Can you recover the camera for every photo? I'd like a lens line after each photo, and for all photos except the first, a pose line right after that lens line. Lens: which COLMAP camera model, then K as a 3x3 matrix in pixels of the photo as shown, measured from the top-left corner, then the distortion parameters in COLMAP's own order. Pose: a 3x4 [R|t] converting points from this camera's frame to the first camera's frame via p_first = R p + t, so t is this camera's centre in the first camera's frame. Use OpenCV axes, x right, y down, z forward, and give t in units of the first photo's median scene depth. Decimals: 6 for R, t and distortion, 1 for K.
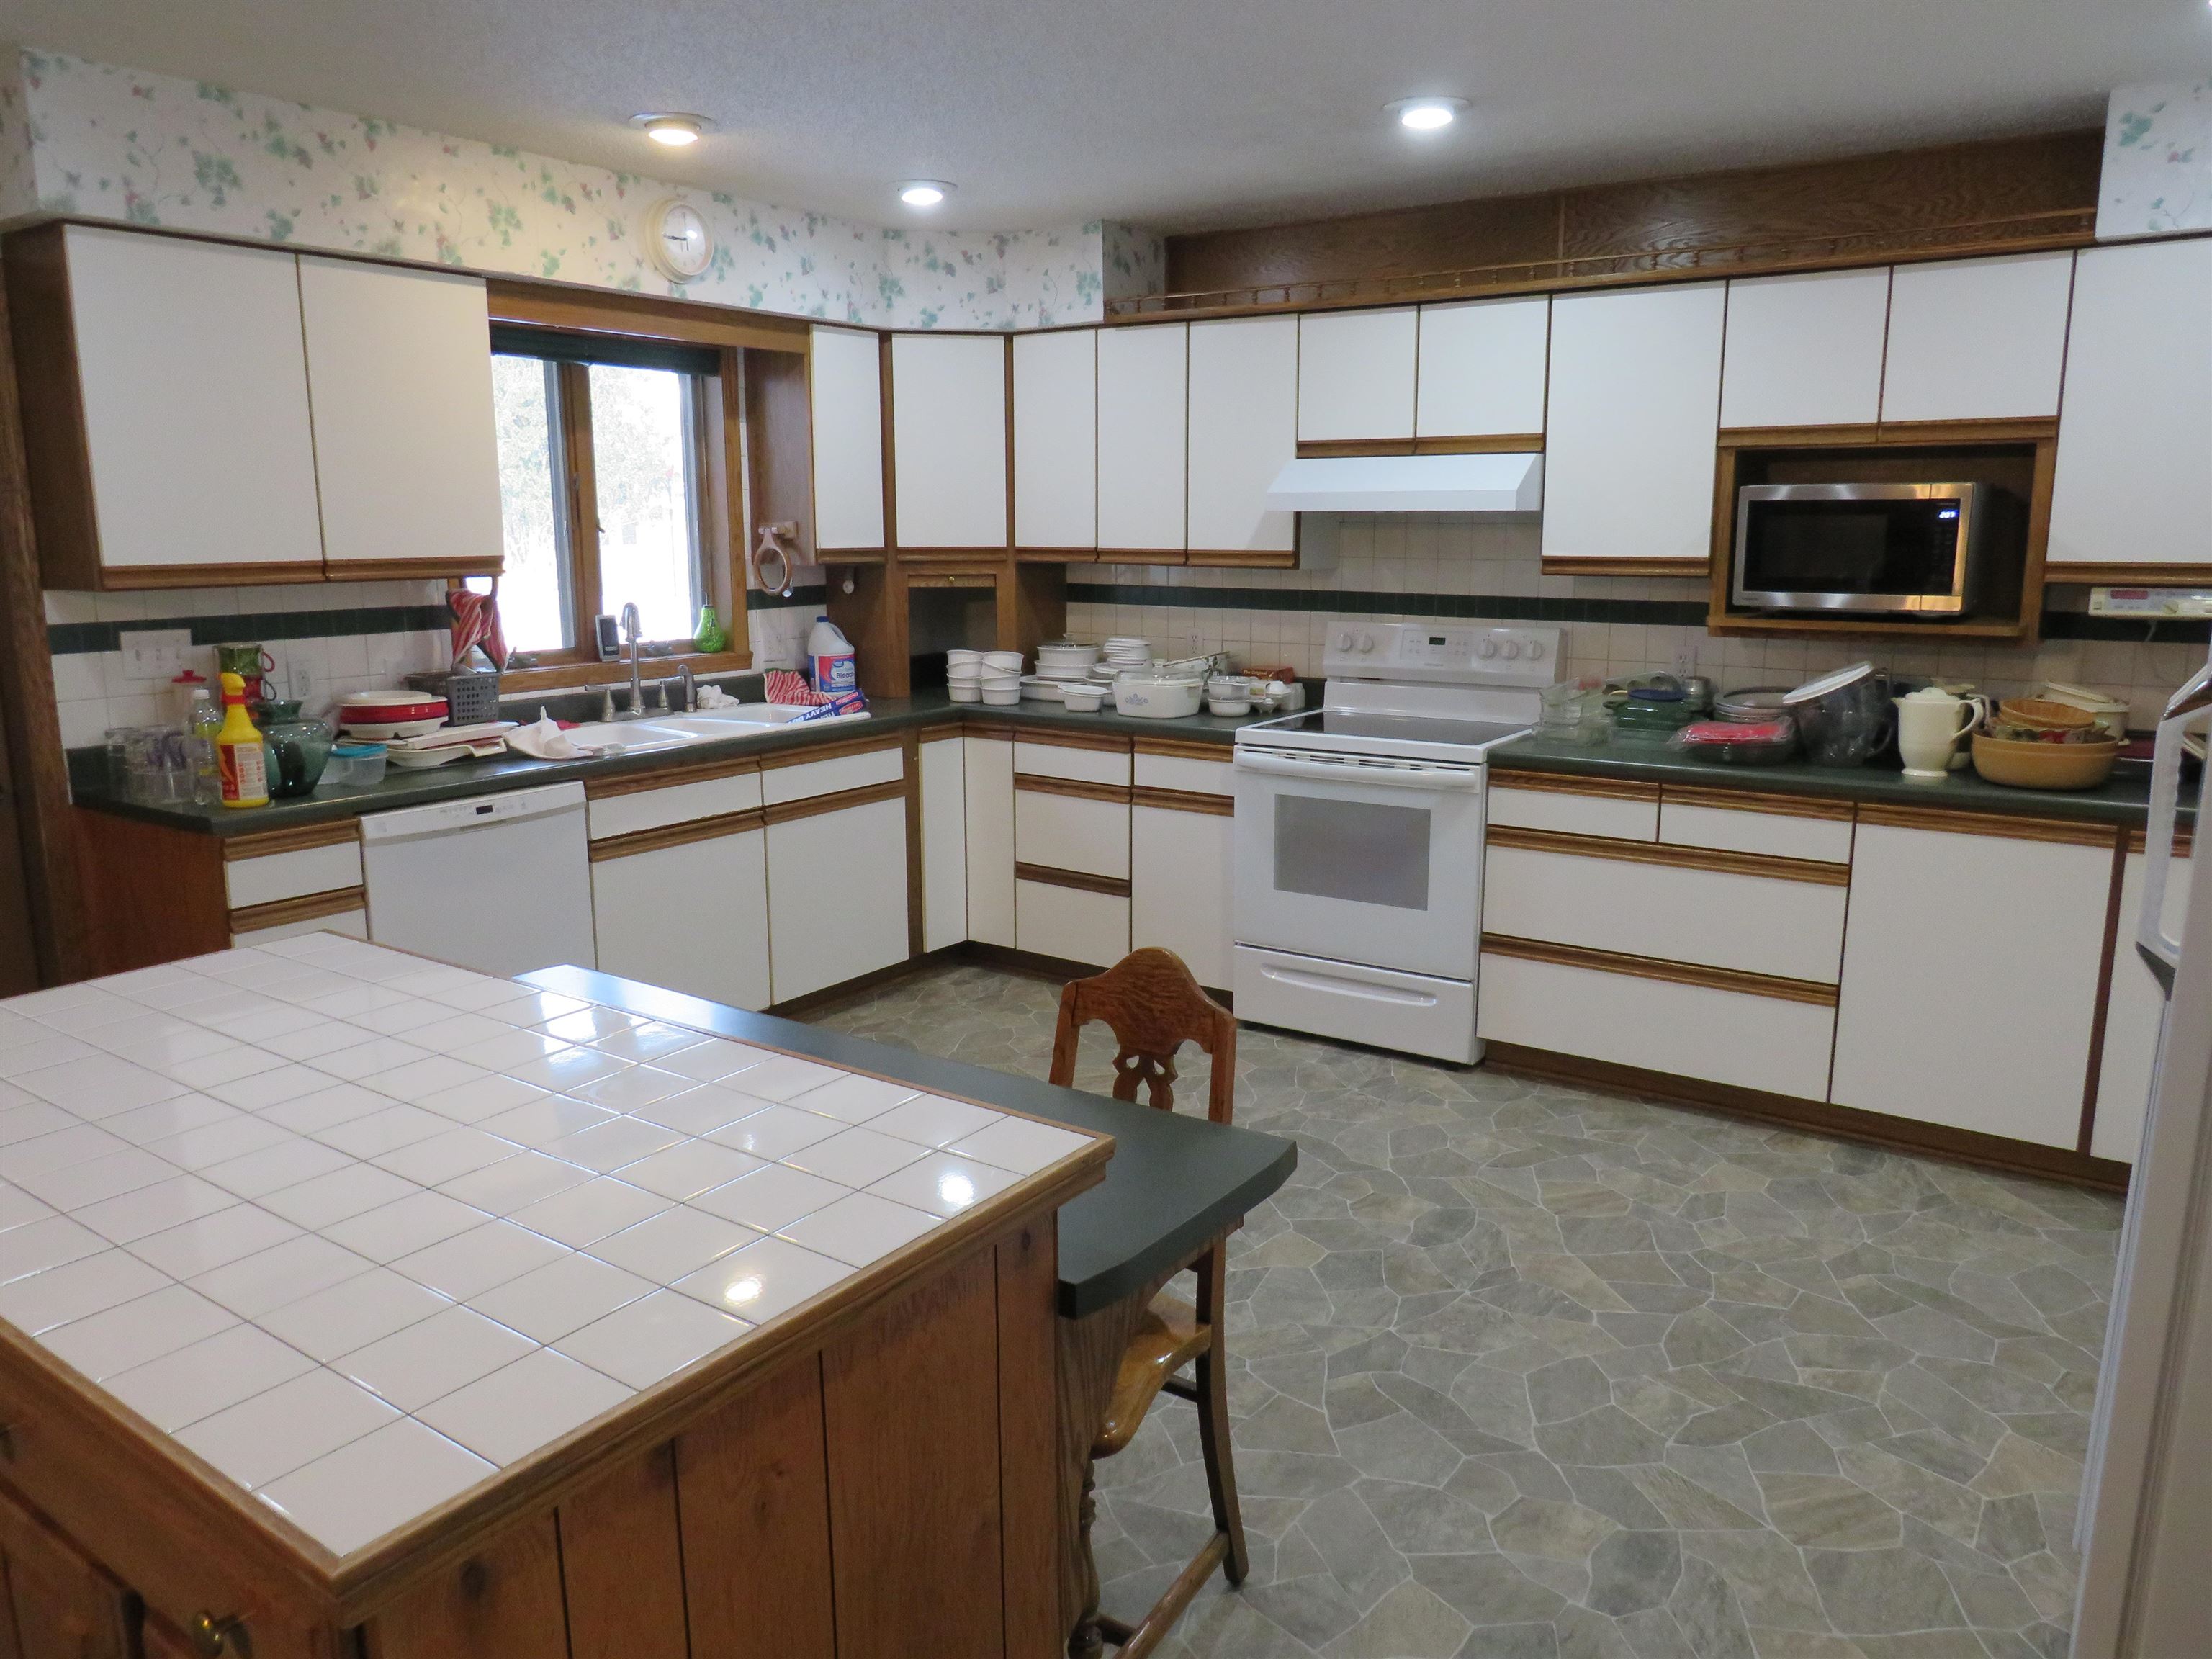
lens RADIAL K [[1556.2, 0, 1056.6], [0, 1556.2, 832.4], [0, 0, 1]] dist [-0.039103, 0.017018]
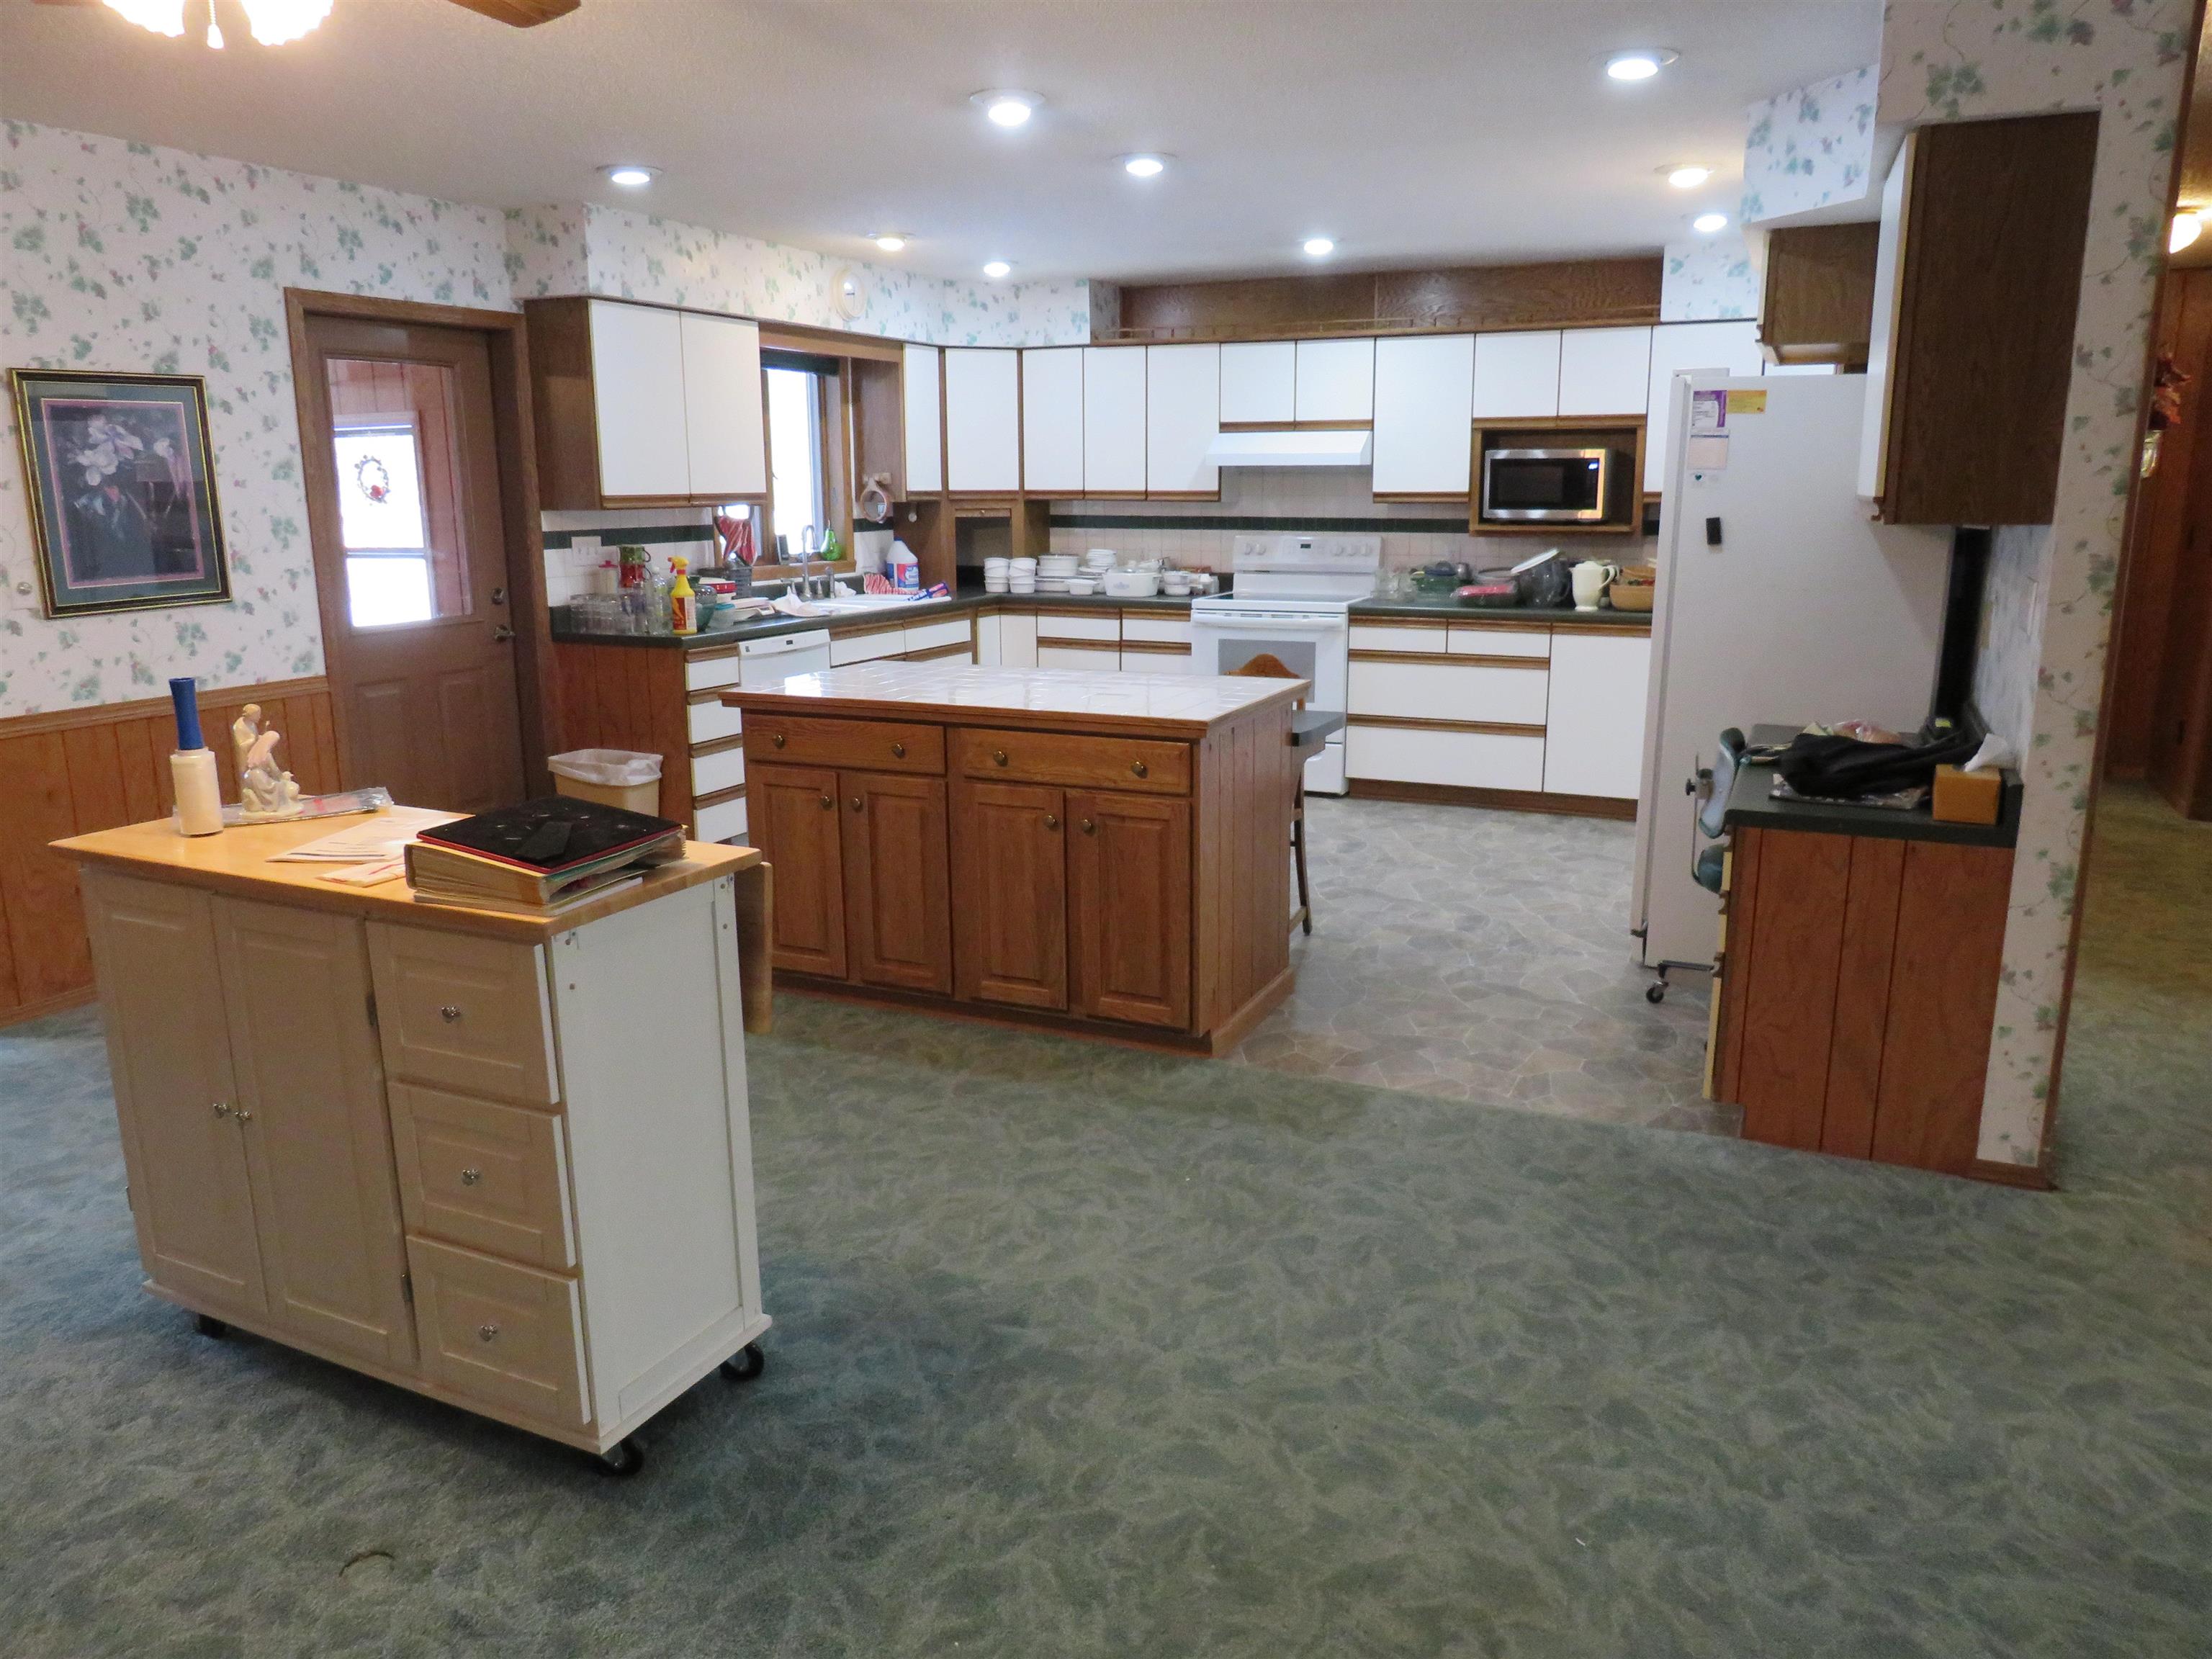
lens RADIAL K [[1556.2, 0, 1064.8], [0, 1556.2, 816.5], [0, 0, 1]] dist [-0.039103, 0.017018]
pose [[0.984951, -0.038088, 0.168587, -0.321294], [0.035497, 0.999201, 0.018357, 0.134464], [-0.169151, -0.012096, 0.985516, -0.624701]]
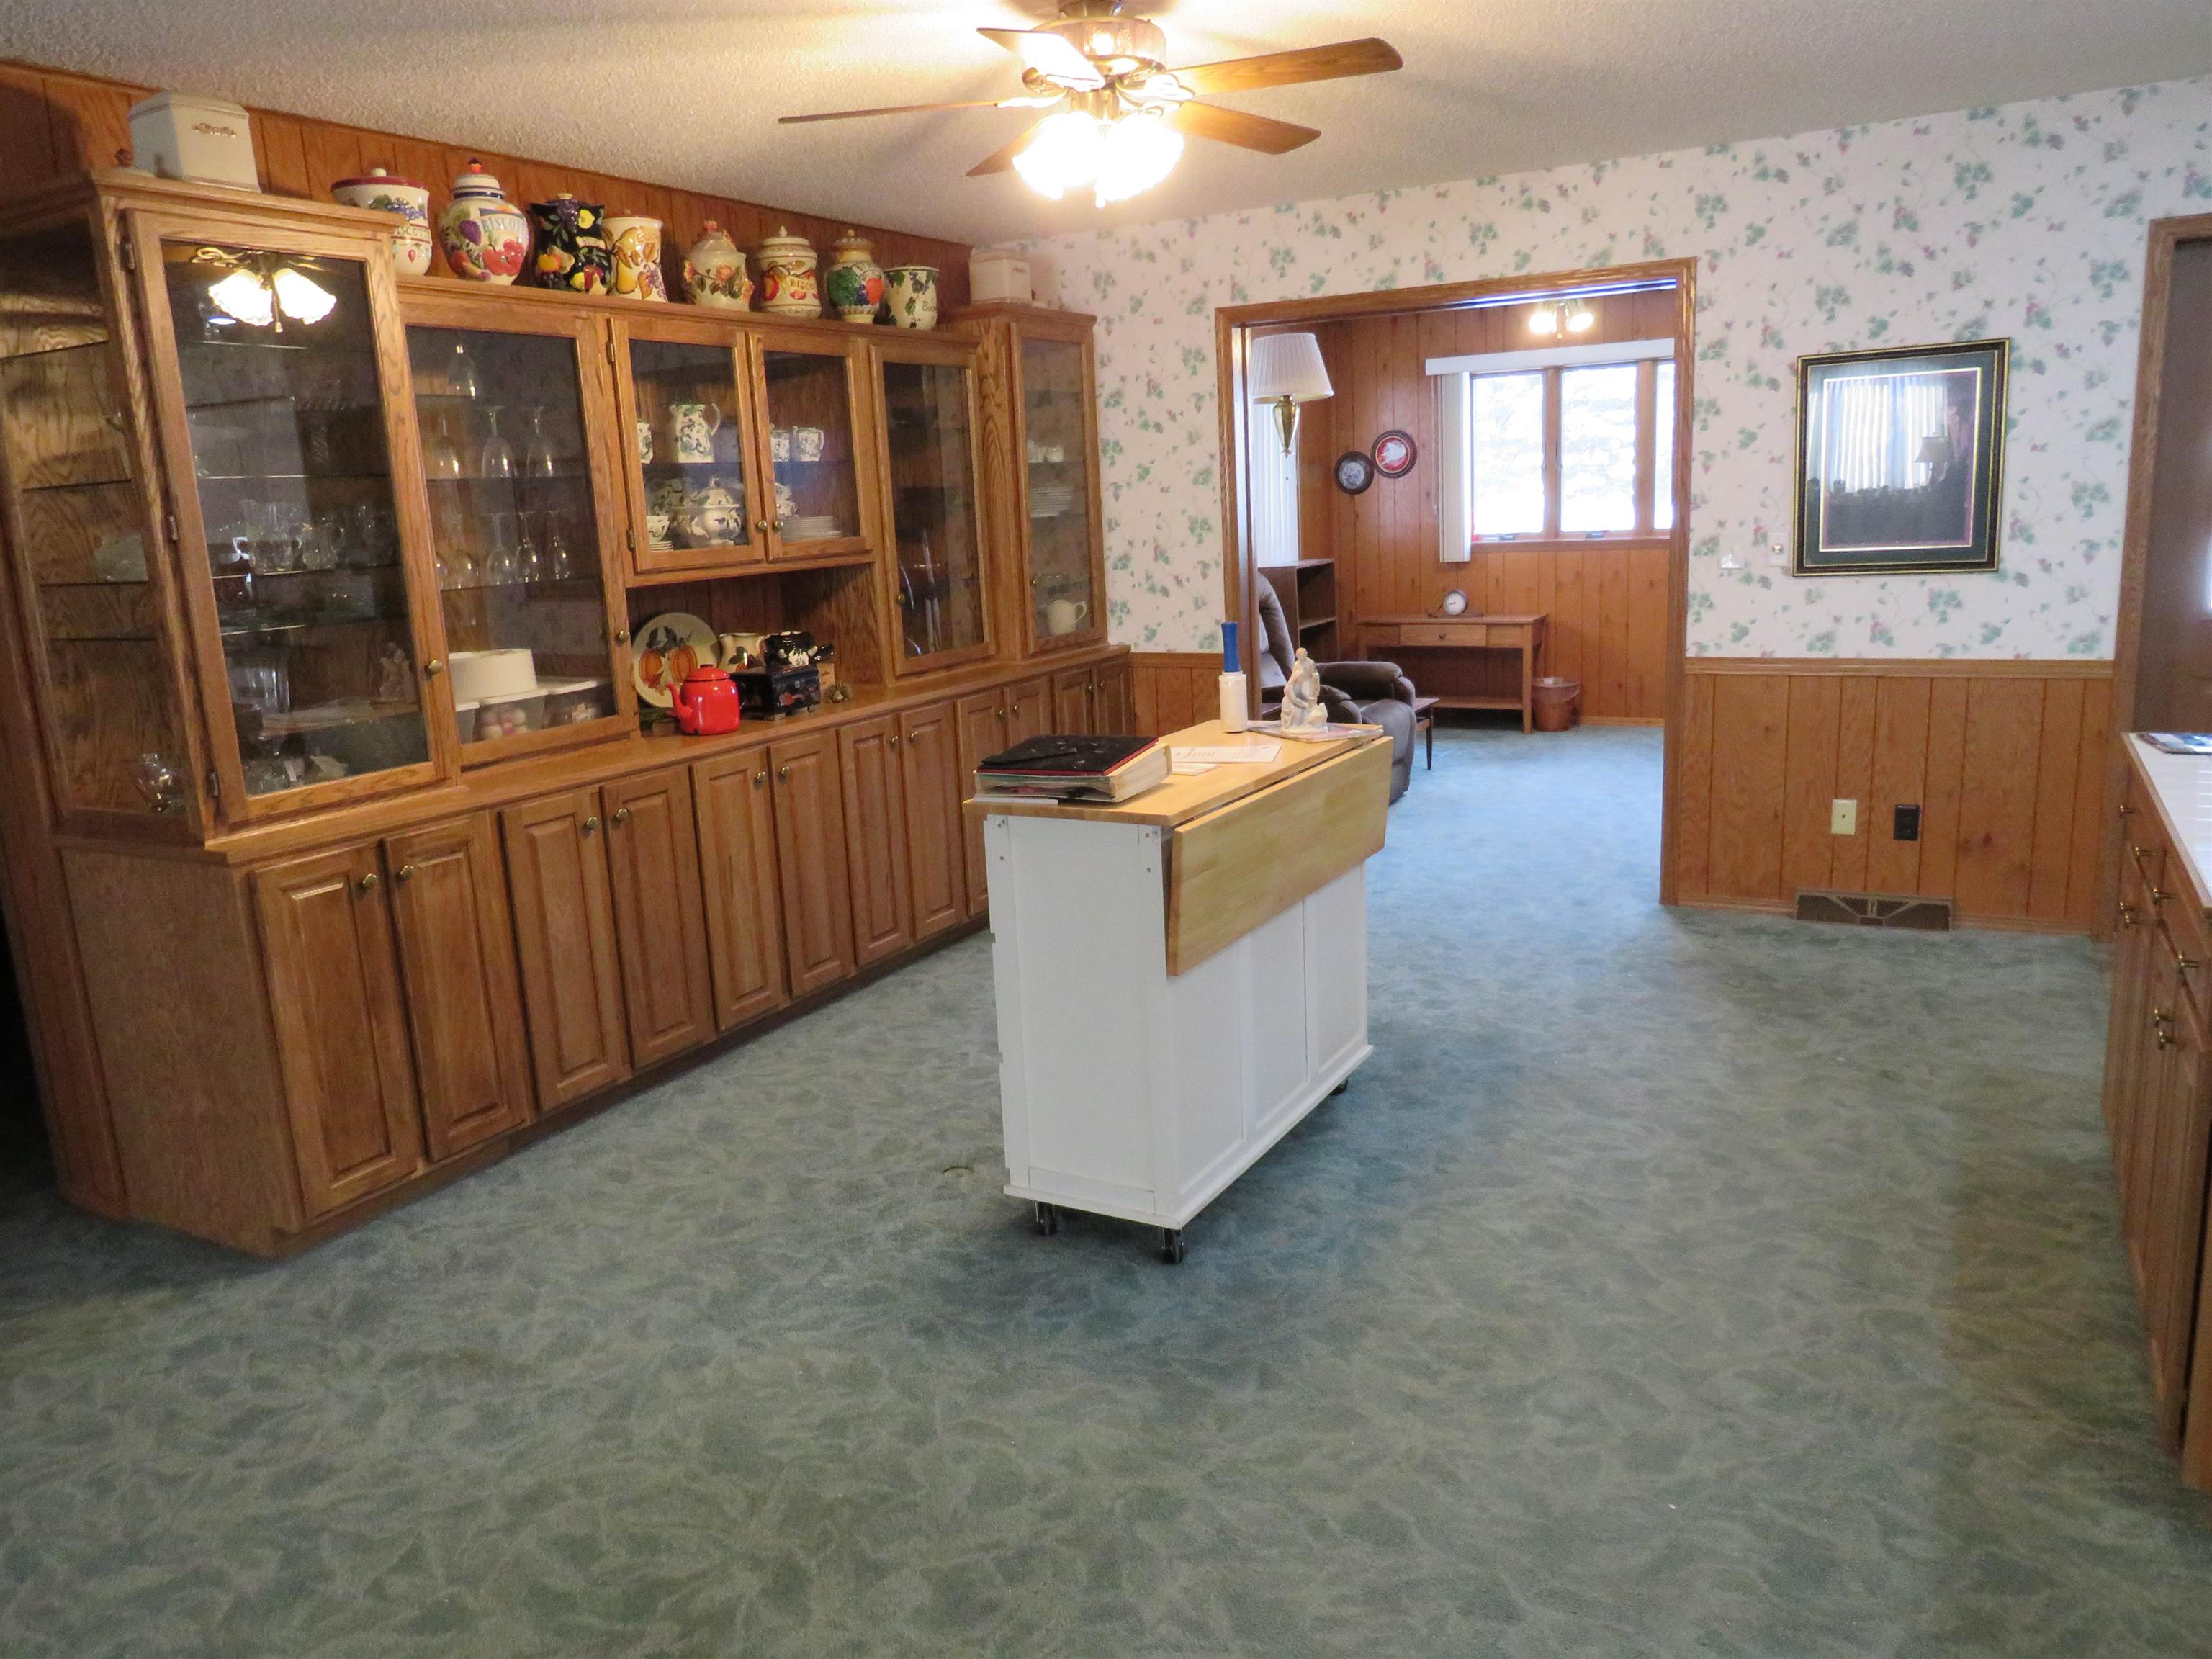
lens RADIAL K [[1556.2, 0, 1112.4], [0, 1556.2, 830.7], [0, 0, 1]] dist [-0.039103, 0.017018]
pose [[0.129086, 0.206586, -0.969876, 0.285507], [-0.144846, 0.971497, 0.187653, 0.041550], [0.980998, 0.116259, 0.155330, -0.173524]]
